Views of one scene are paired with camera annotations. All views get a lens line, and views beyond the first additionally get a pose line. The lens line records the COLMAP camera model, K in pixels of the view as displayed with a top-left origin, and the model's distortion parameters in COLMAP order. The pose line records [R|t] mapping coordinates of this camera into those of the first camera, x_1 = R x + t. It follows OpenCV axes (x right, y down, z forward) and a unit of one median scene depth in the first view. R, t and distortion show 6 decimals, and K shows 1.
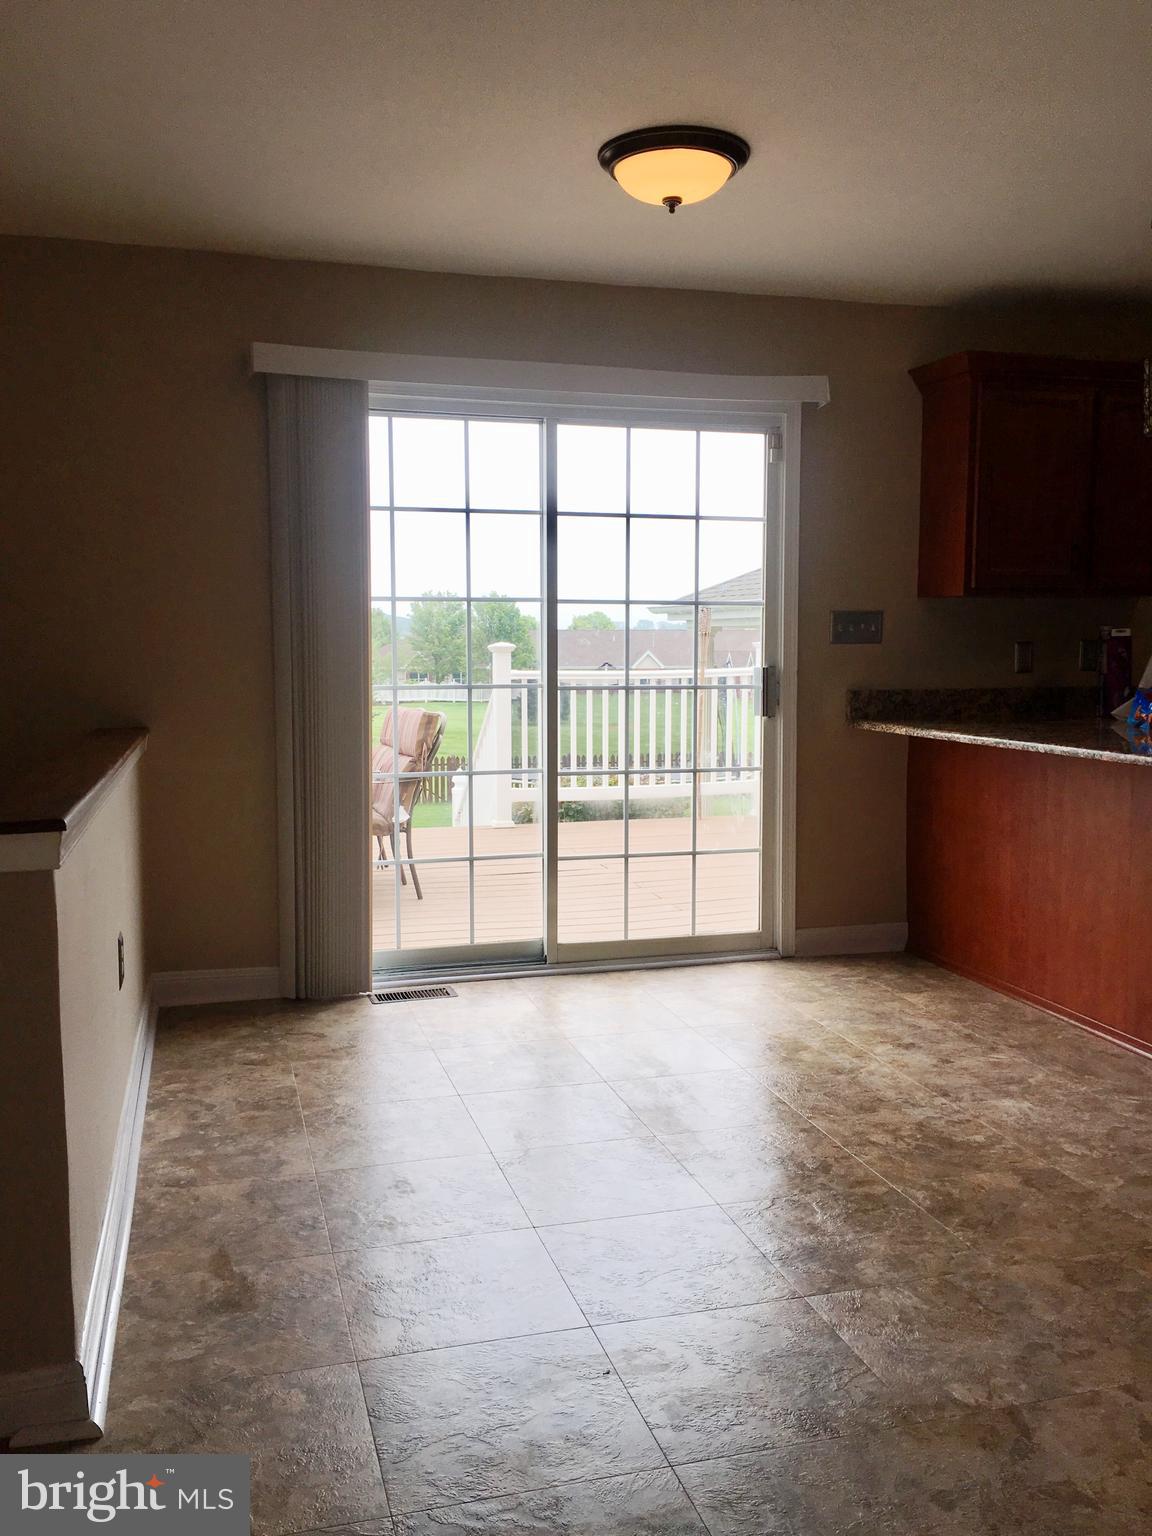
lens RADIAL K [[1312.1, 0, 570.7], [0, 1312.1, 765.3], [0, 0, 1]] dist [0.070393, -0.084879]
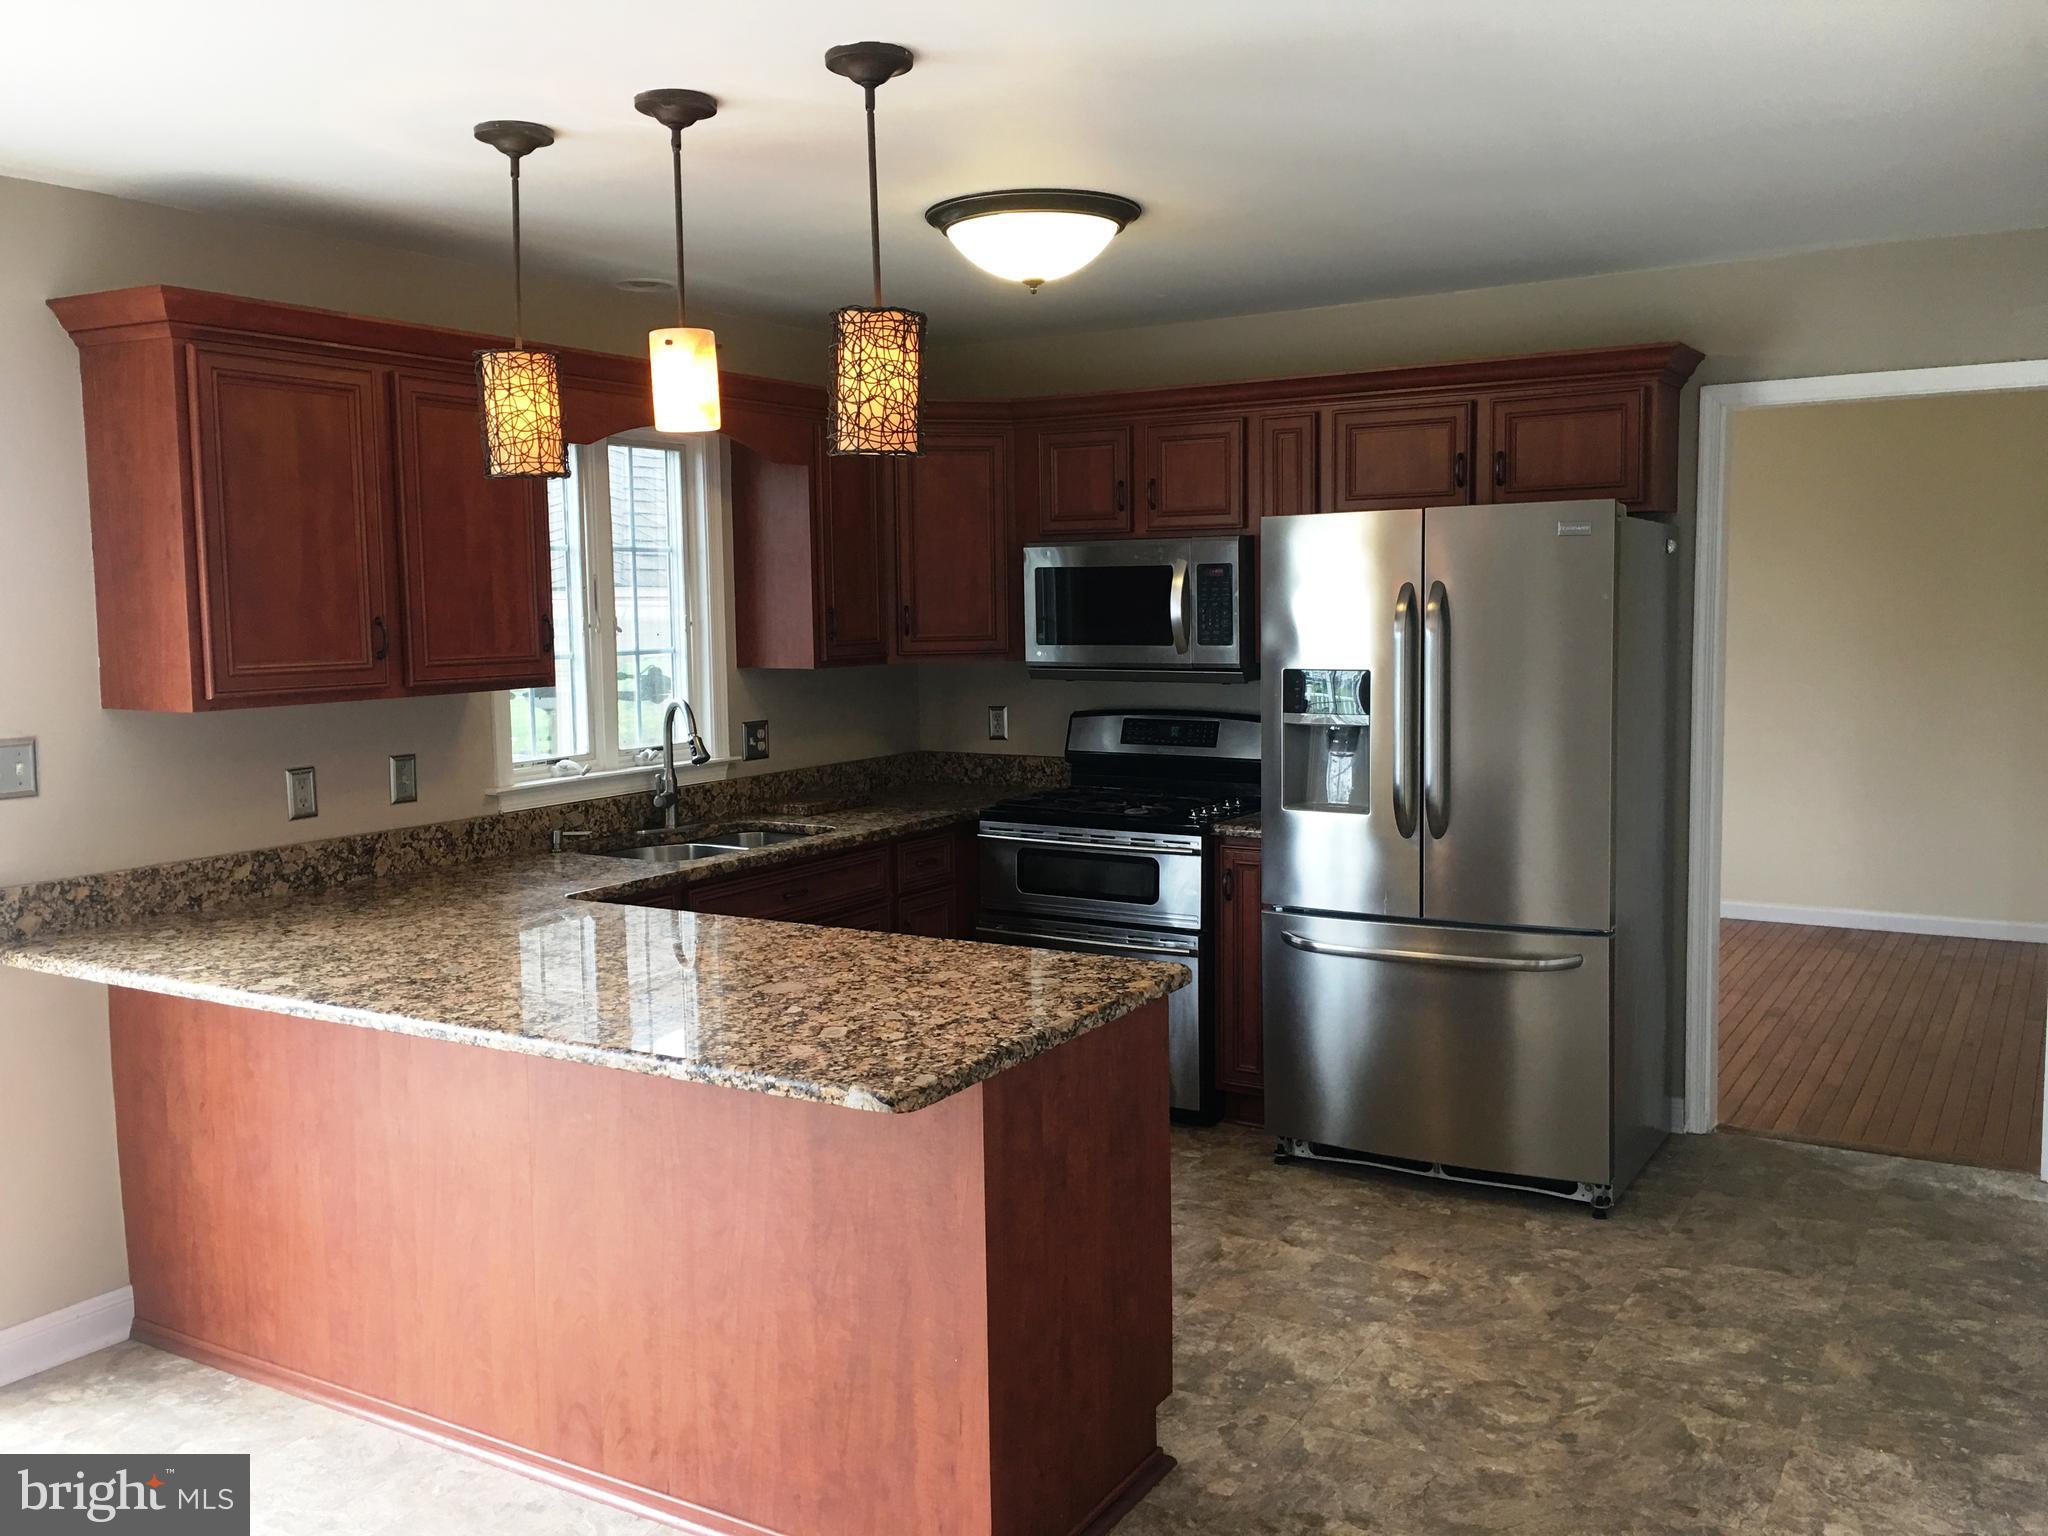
lens RADIAL K [[1749.4, 0, 1024.0], [0, 1749.4, 771.9], [0, 0, 1]] dist [0.070393, -0.084879]
pose [[0.733136, -0.069567, 0.676515, 0.041417], [0.071980, 0.997104, 0.024530, -0.094256], [-0.676263, 0.030712, 0.736020, 0.193802]]
